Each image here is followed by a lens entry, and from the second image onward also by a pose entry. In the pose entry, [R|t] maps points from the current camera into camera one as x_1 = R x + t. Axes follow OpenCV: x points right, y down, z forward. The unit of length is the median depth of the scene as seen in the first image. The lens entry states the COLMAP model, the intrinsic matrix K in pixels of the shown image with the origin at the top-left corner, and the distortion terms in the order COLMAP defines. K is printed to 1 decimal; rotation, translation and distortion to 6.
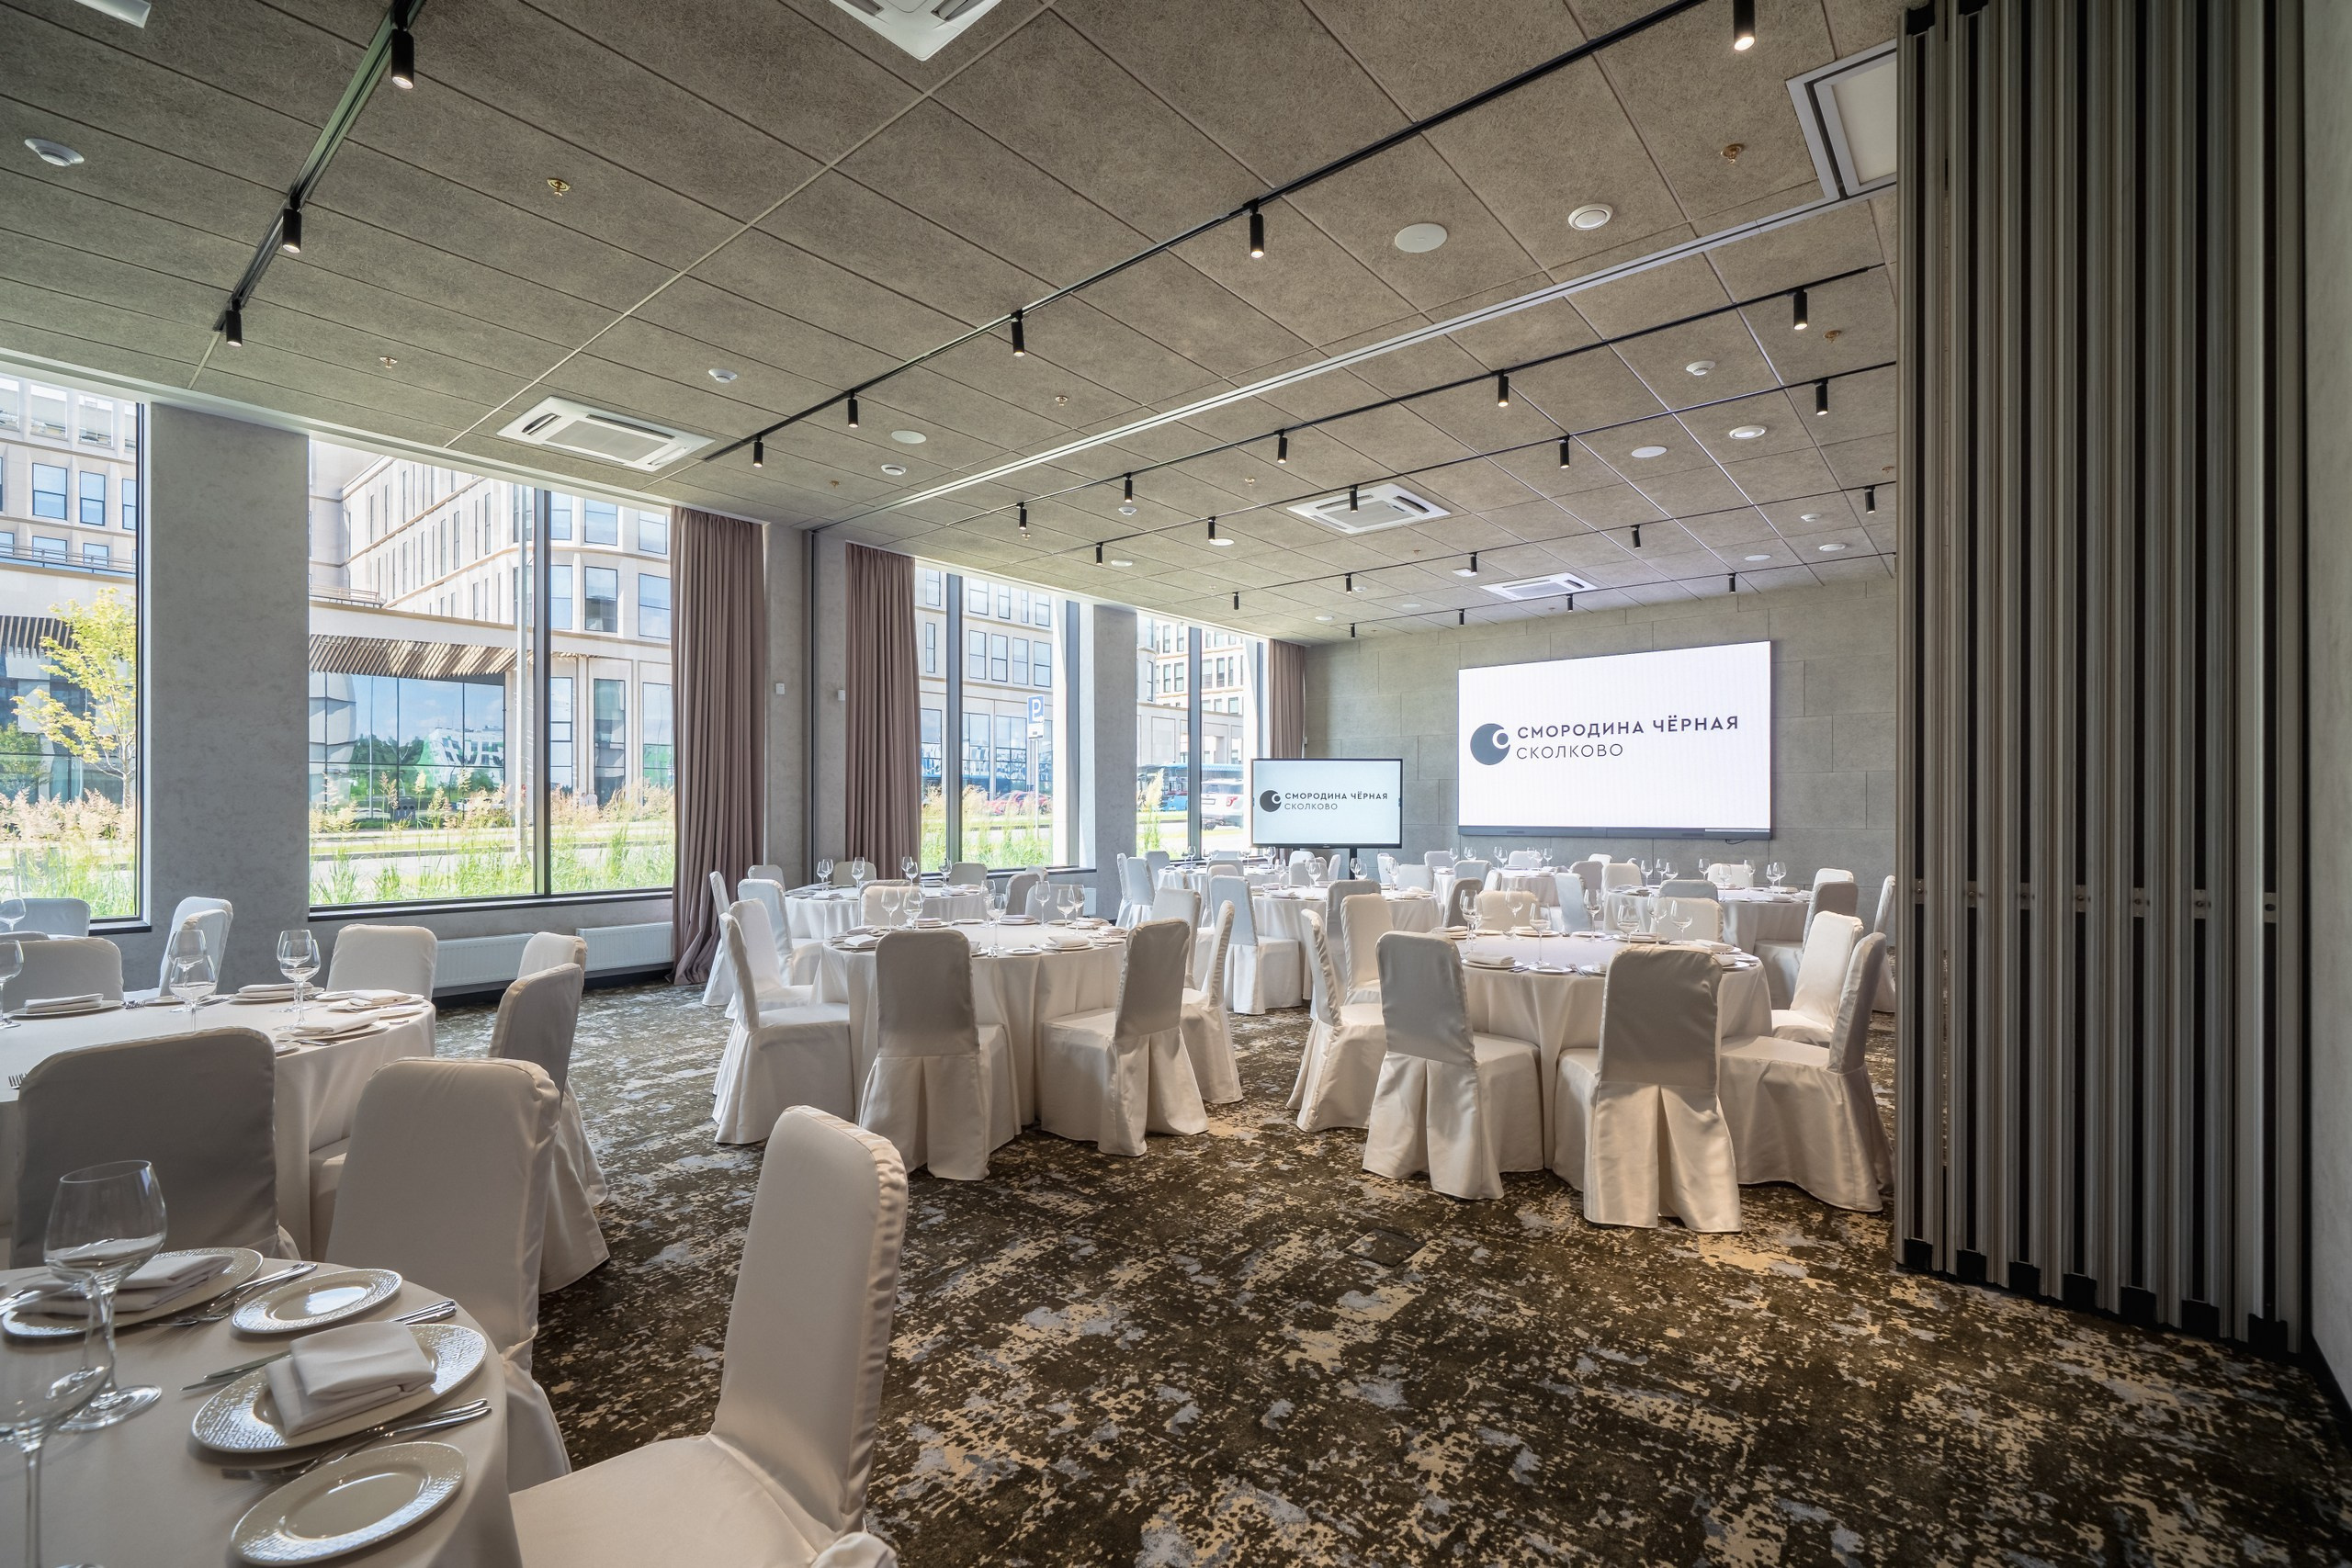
lens RADIAL K [[1019.8, 0, 1207.8], [0, 1019.8, 812.9], [0, 0, 1]] dist [-0.003045, -0.000358]
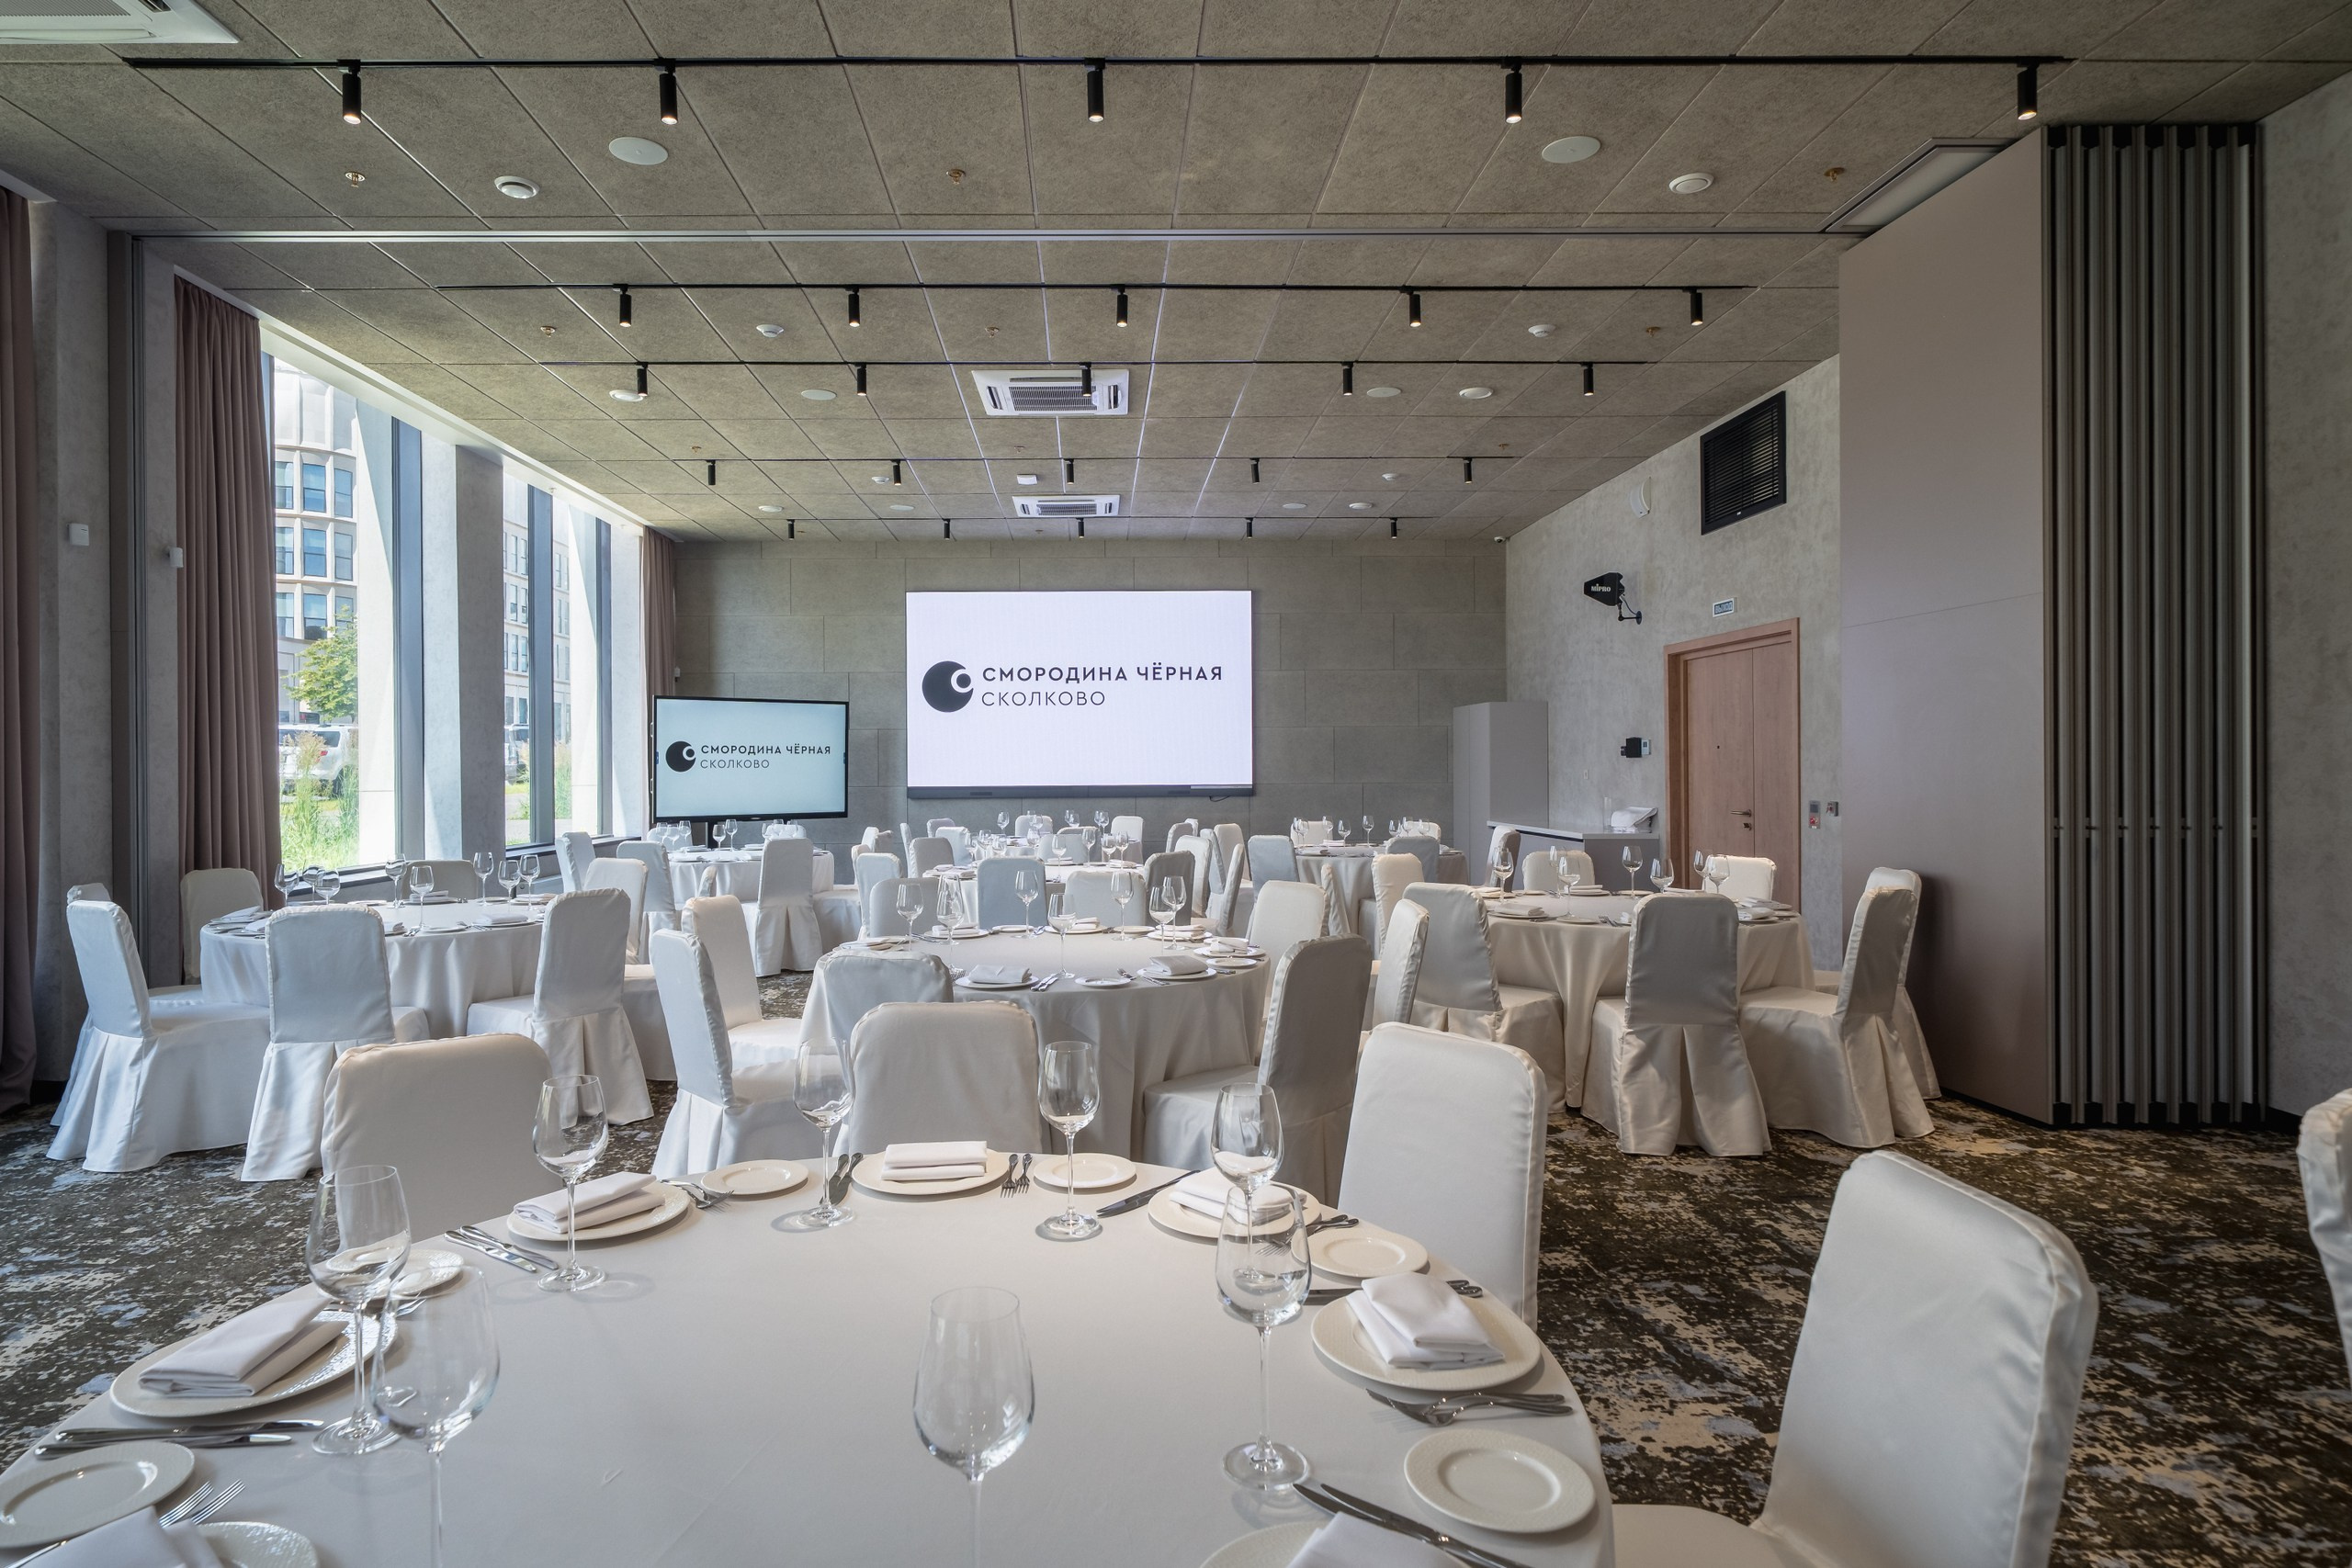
lens RADIAL K [[1297.3, 0, 1103.3], [0, 1297.3, 768.1], [0, 0, 1]] dist [0.004989, -0.001188]
pose [[0.770667, -0.006406, 0.637206, -0.315031], [0.008167, 0.999967, 0.000176, -0.001427], [-0.637186, 0.005068, 0.770693, 0.129436]]
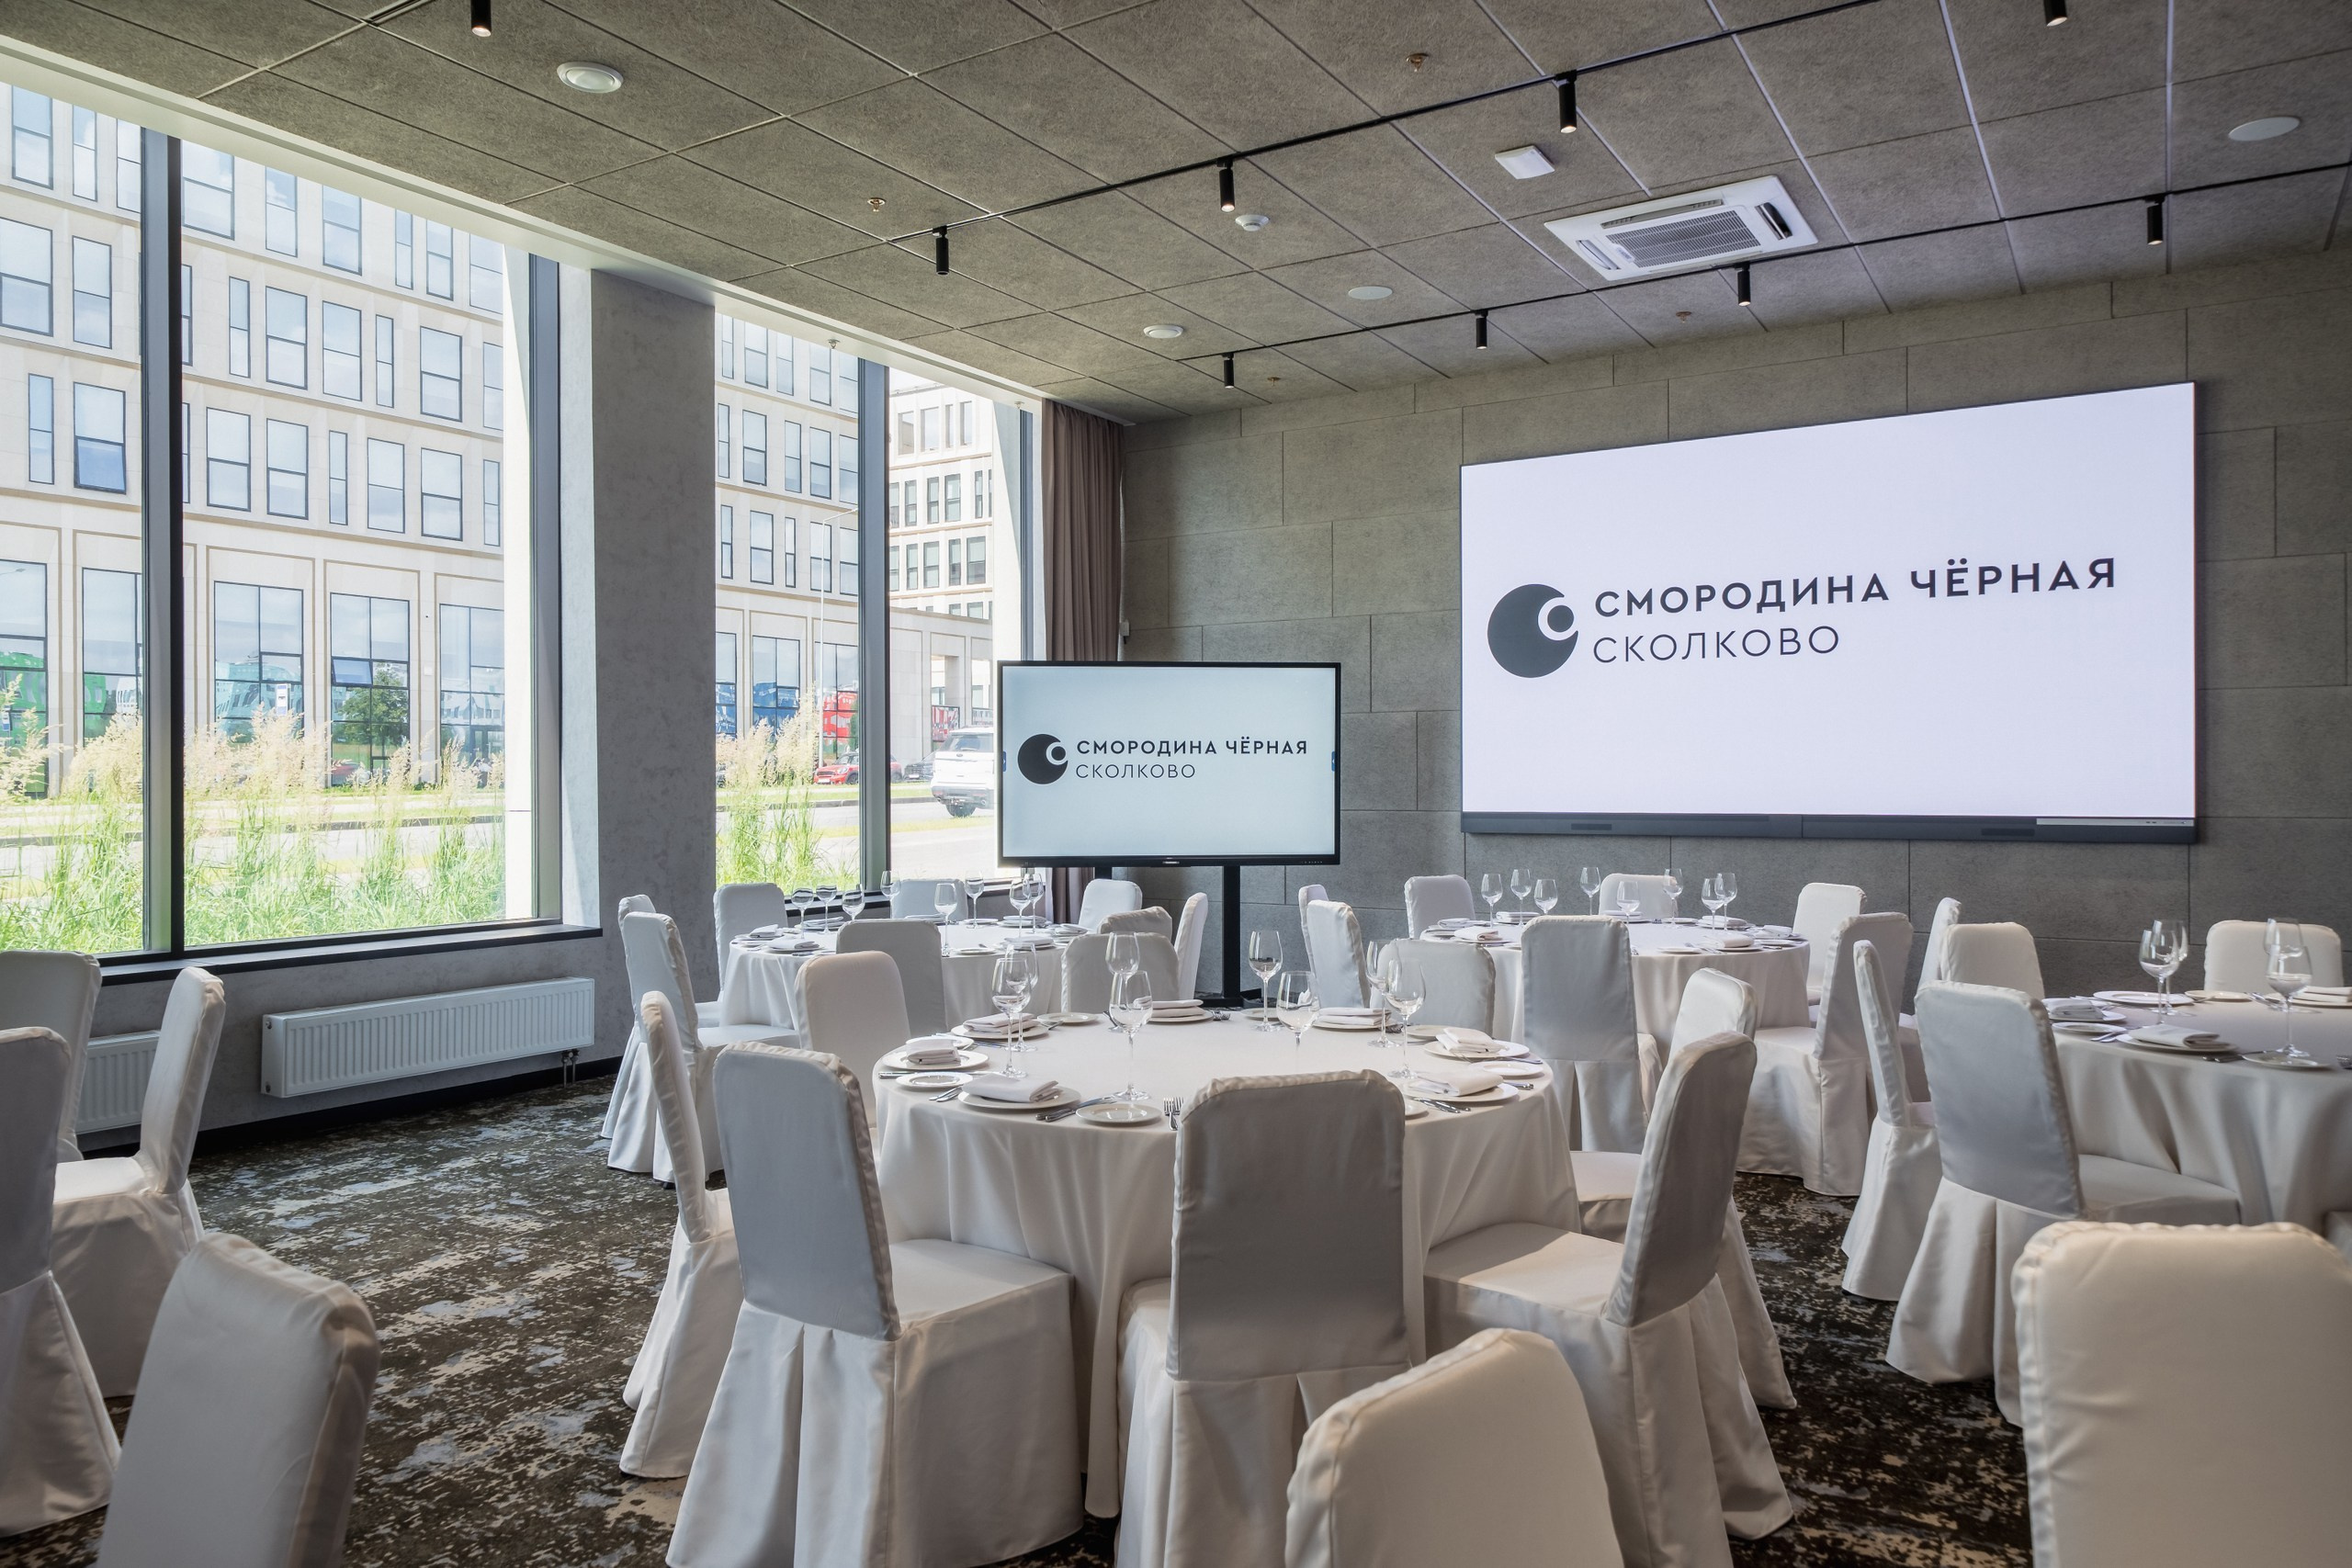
lens RADIAL K [[1571.5, 0, 1176.0], [0, 1571.5, 784.0], [0, 0, 1]] dist [0.002004, 0.001354]
pose [[0.992829, -0.004594, 0.119454, 0.041289], [0.004607, 0.999989, 0.000163, -0.000893], [-0.119453, 0.000389, 0.992840, 0.360091]]
